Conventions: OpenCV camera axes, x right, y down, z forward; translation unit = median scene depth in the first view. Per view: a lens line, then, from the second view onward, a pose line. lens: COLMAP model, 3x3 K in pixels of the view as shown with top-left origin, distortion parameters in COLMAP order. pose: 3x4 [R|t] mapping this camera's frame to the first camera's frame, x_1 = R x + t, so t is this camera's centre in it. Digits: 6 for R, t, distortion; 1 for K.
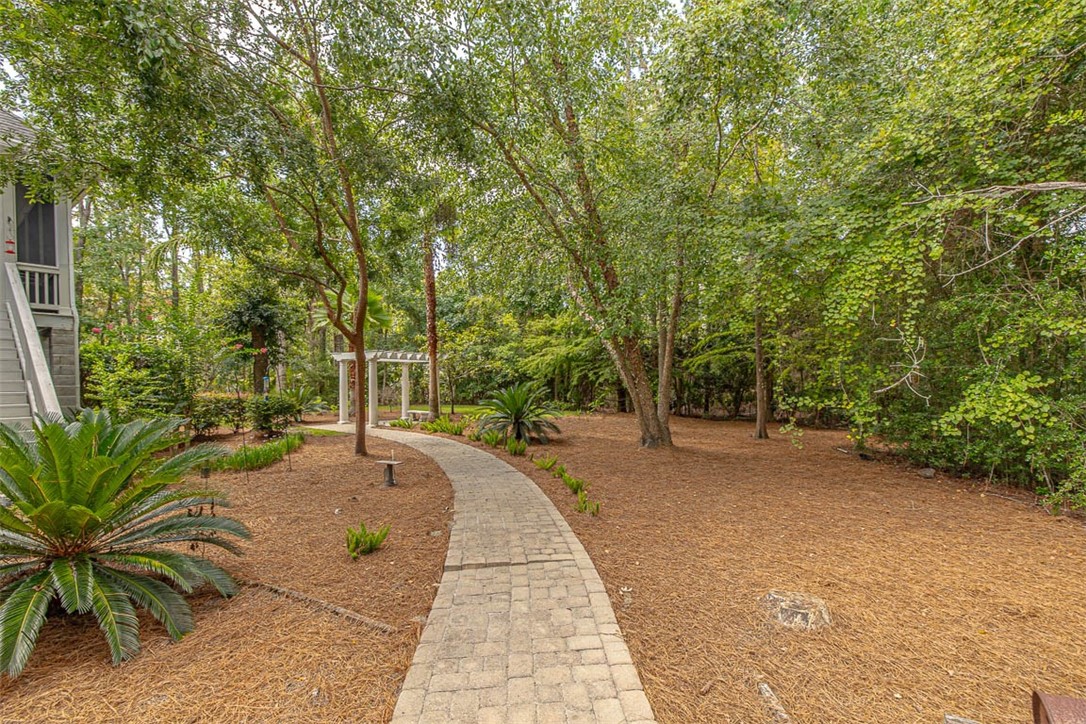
lens RADIAL K [[455.3, 0, 542.3], [0, 455.3, 372.2], [0, 0, 1]] dist [-0.002537, -0.000292]
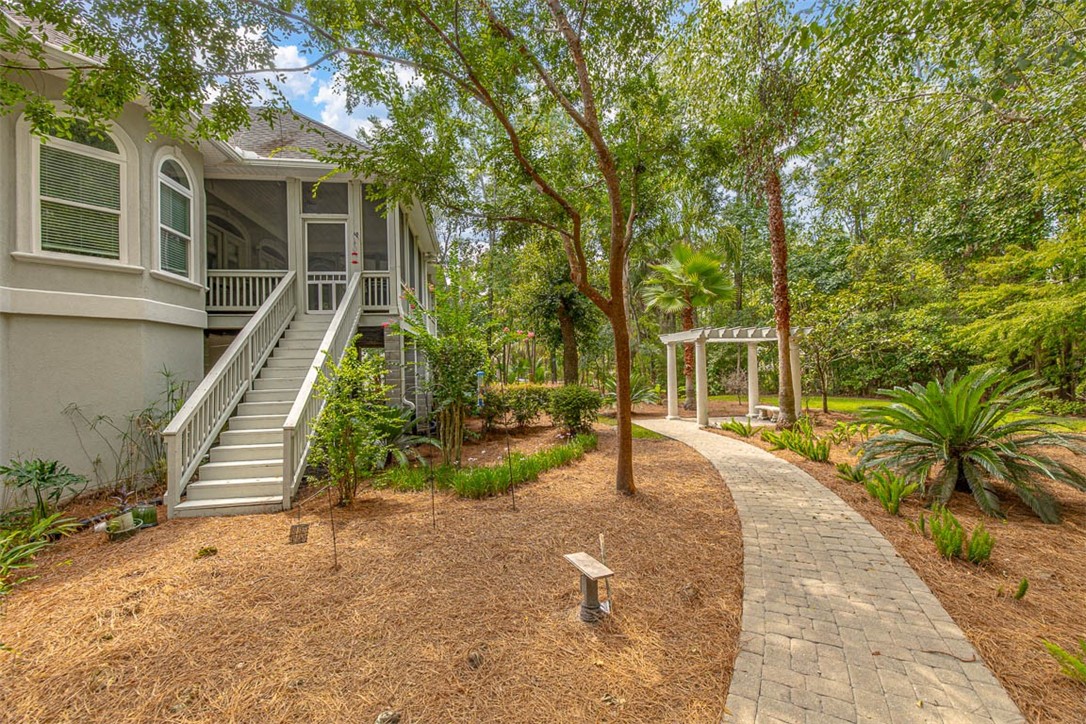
lens RADIAL K [[455.3, 0, 538.6], [0, 455.3, 358.0], [0, 0, 1]] dist [-0.002537, -0.000292]
pose [[0.707587, -0.024783, -0.706191, -0.014054], [0.030677, 0.999520, -0.004339, -0.001823], [0.705960, -0.018594, 0.708008, 0.193438]]
